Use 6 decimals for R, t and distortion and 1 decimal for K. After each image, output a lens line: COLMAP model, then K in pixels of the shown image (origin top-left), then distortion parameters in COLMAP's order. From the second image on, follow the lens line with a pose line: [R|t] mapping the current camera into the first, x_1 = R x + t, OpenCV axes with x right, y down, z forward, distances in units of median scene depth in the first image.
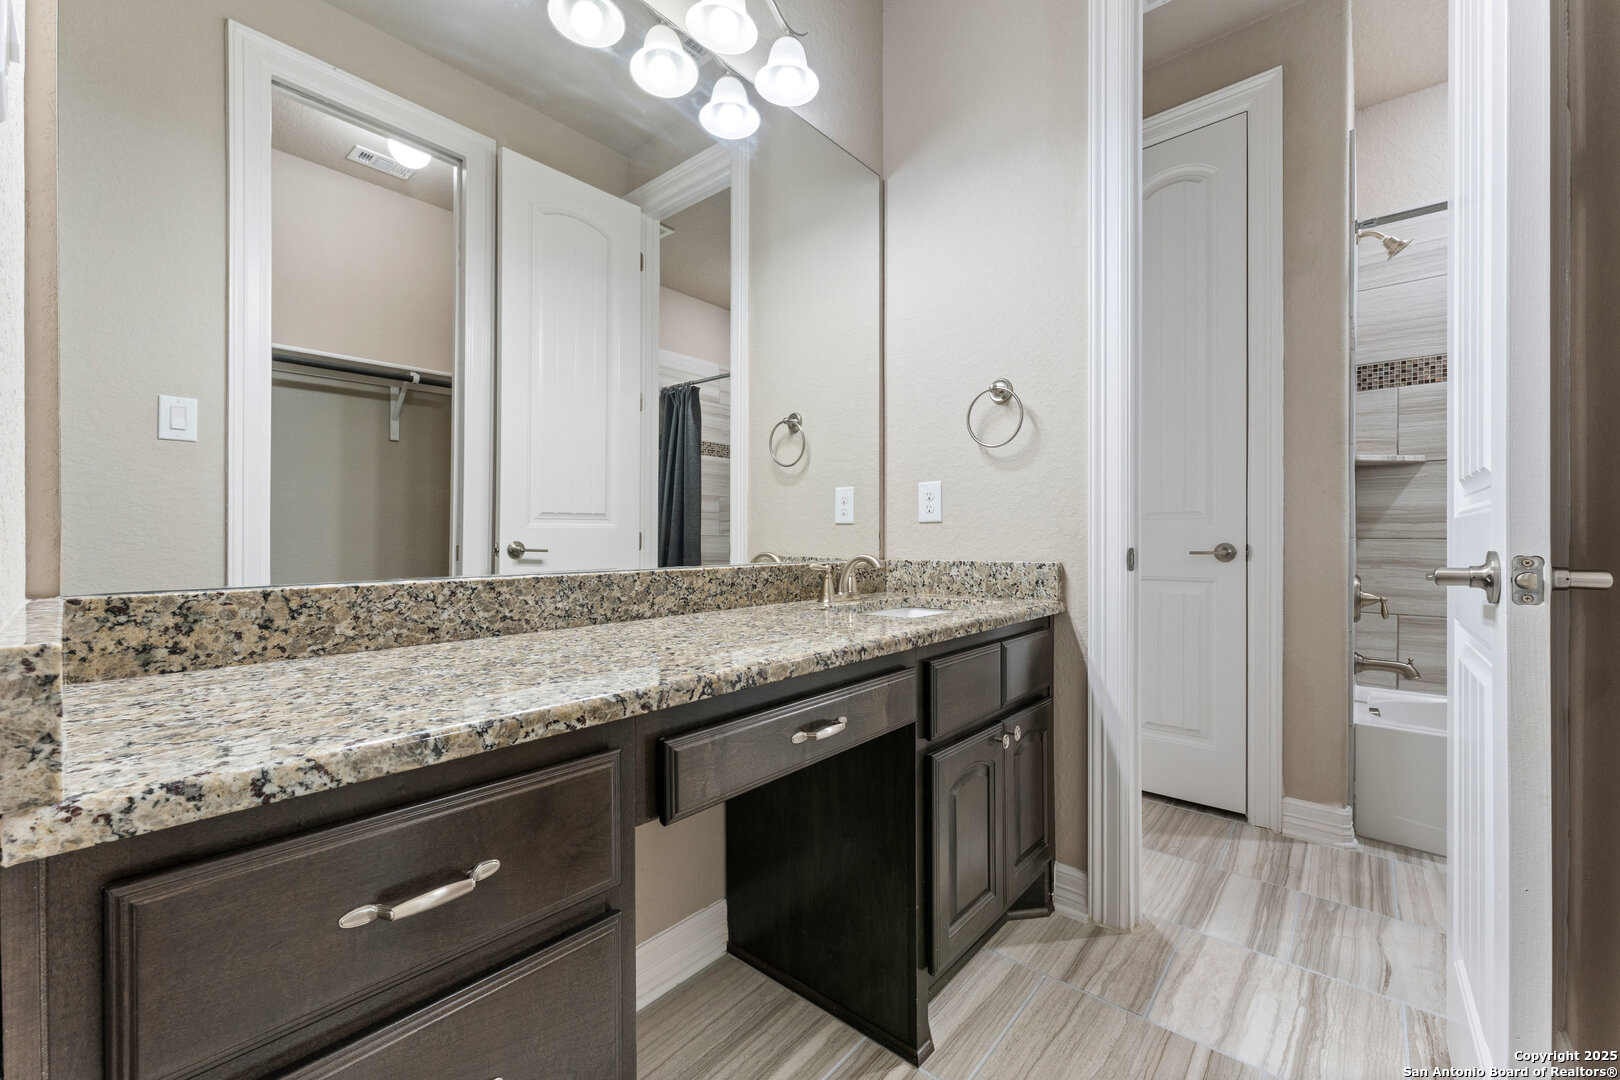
lens RADIAL K [[656.9, 0, 810.0], [0, 656.9, 540.0], [0, 0, 1]] dist [-0.001047, 0.000442]
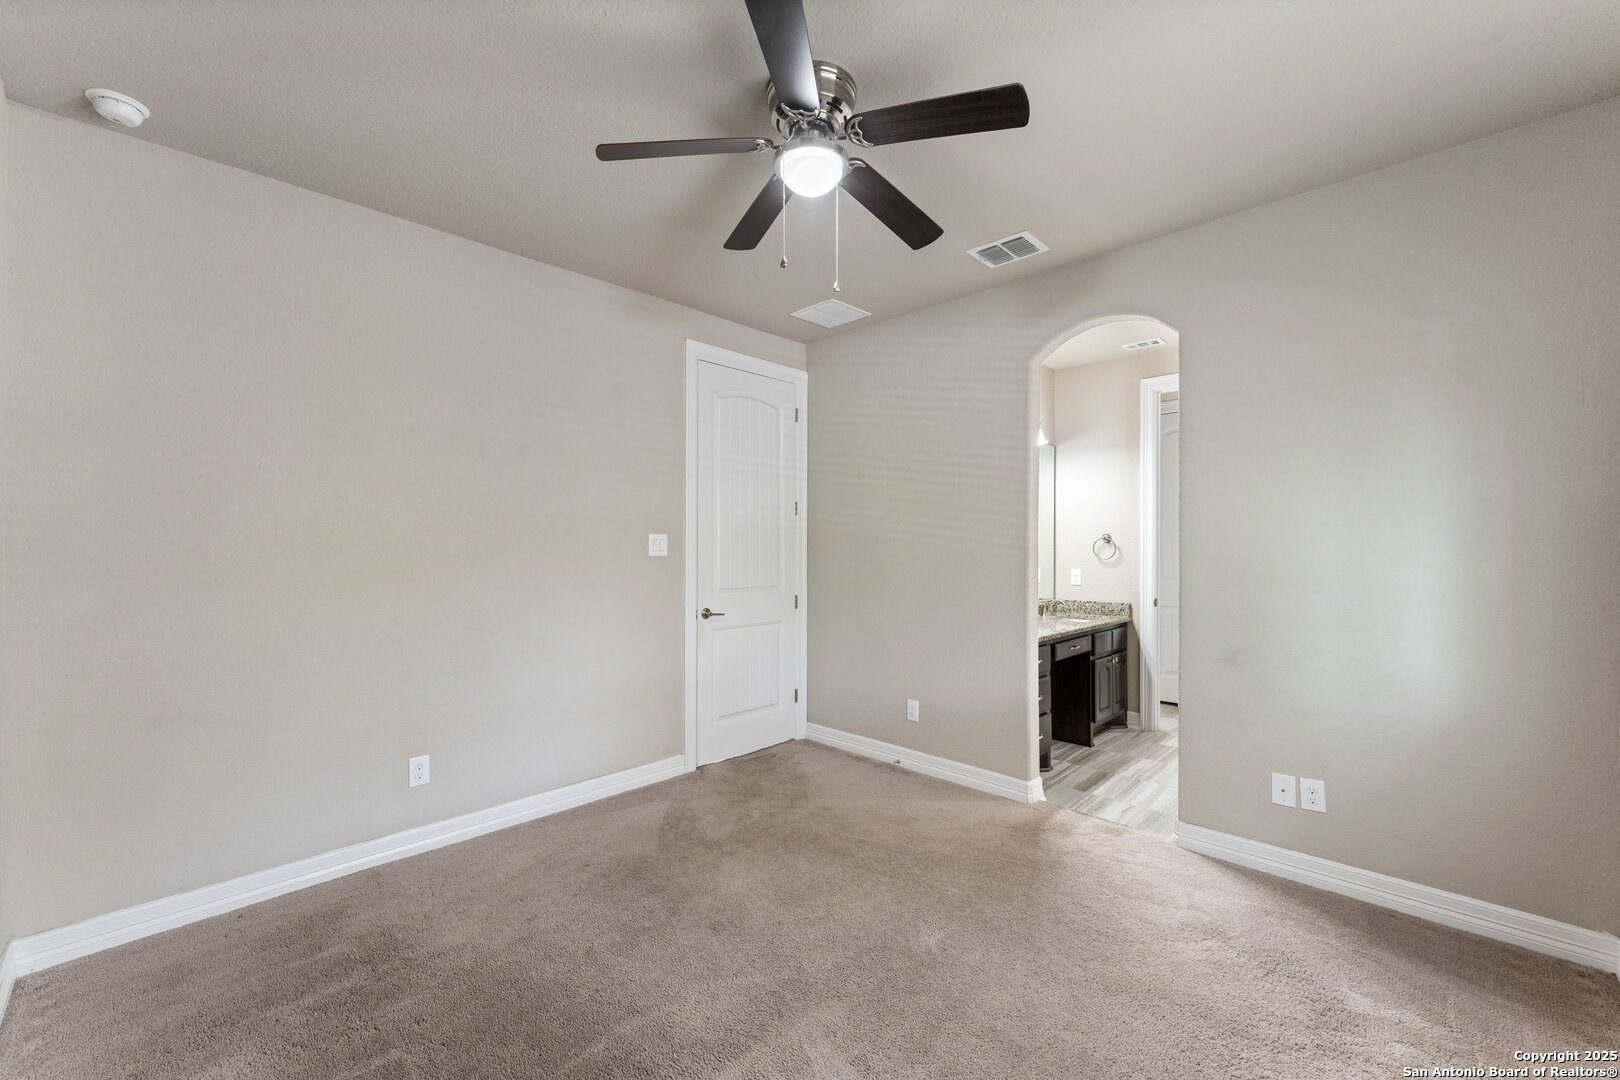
lens RADIAL K [[656.9, 0, 810.0], [0, 656.9, 540.0], [0, 0, 1]] dist [-0.001047, 0.000442]
pose [[0.998046, 0.004664, -0.062304, -1.152738], [-0.005332, 0.999930, -0.010555, -0.282941], [0.062250, 0.010867, 0.998001, -2.691530]]
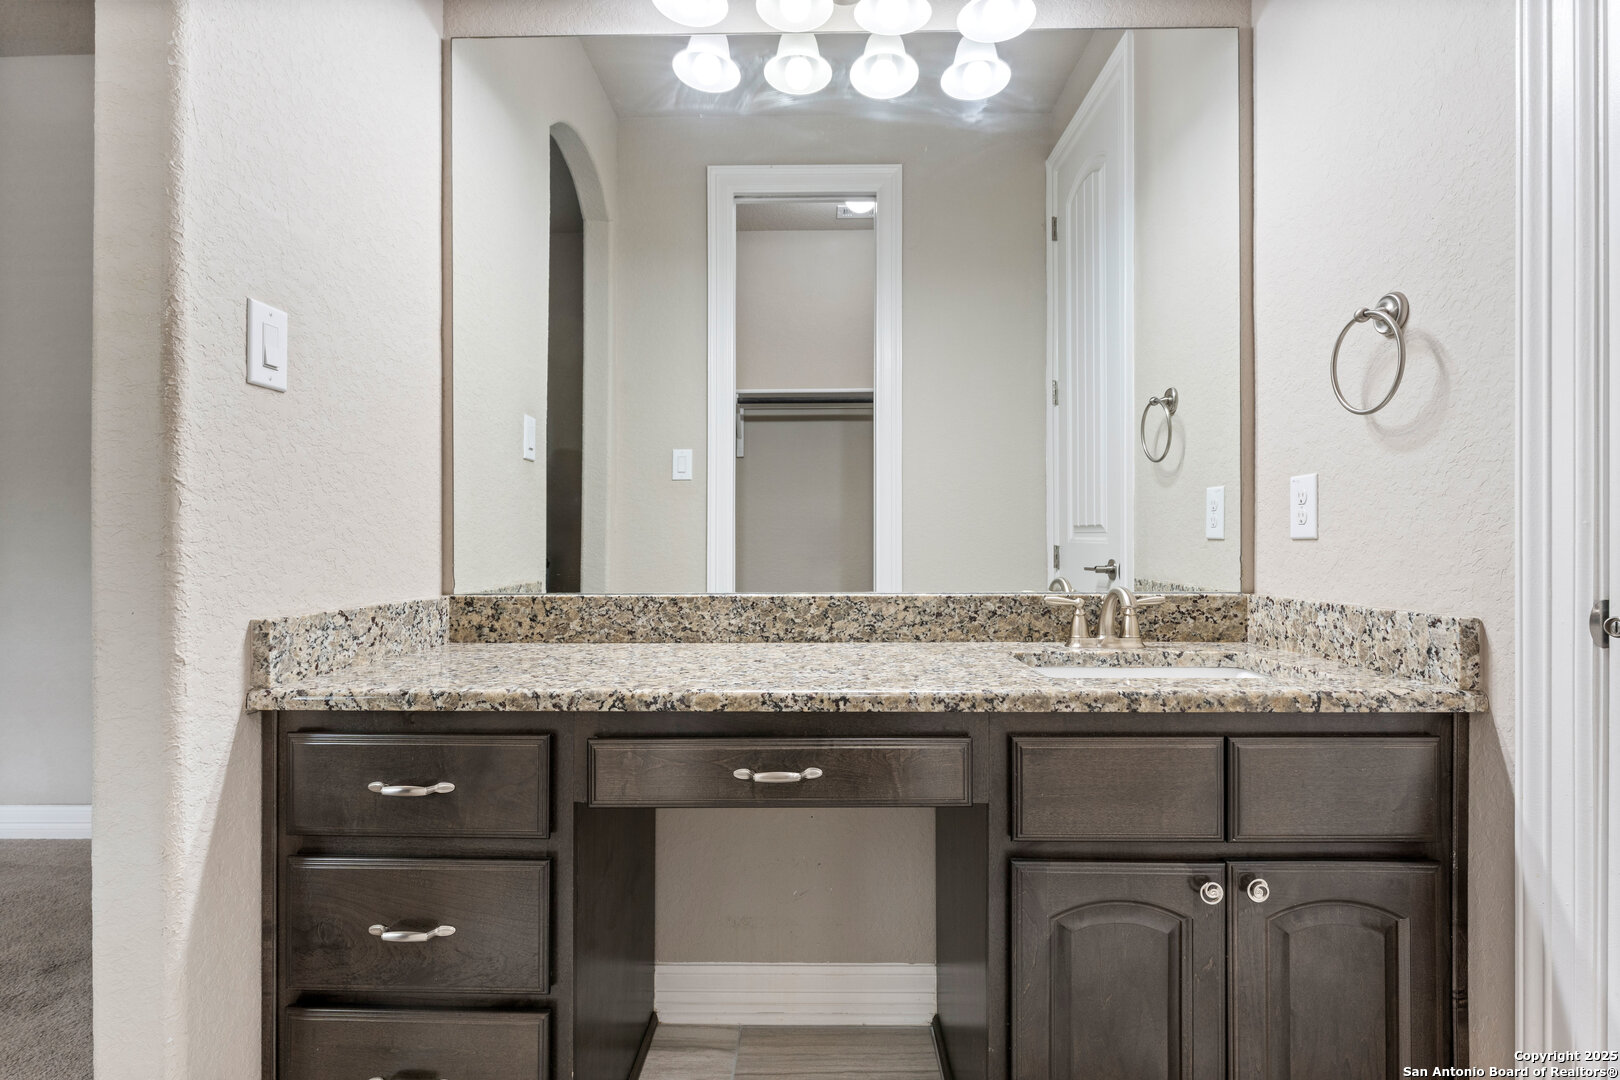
lens RADIAL K [[779.8, 0, 810.0], [0, 779.8, 540.0], [0, 0, 1]] dist [-0.004149, -0.000057]
pose [[0.631663, 0.000669, -0.775243, 0.771481], [0.000034, 1.000000, 0.000890, -0.044404], [0.775243, -0.000589, 0.631662, 0.263482]]
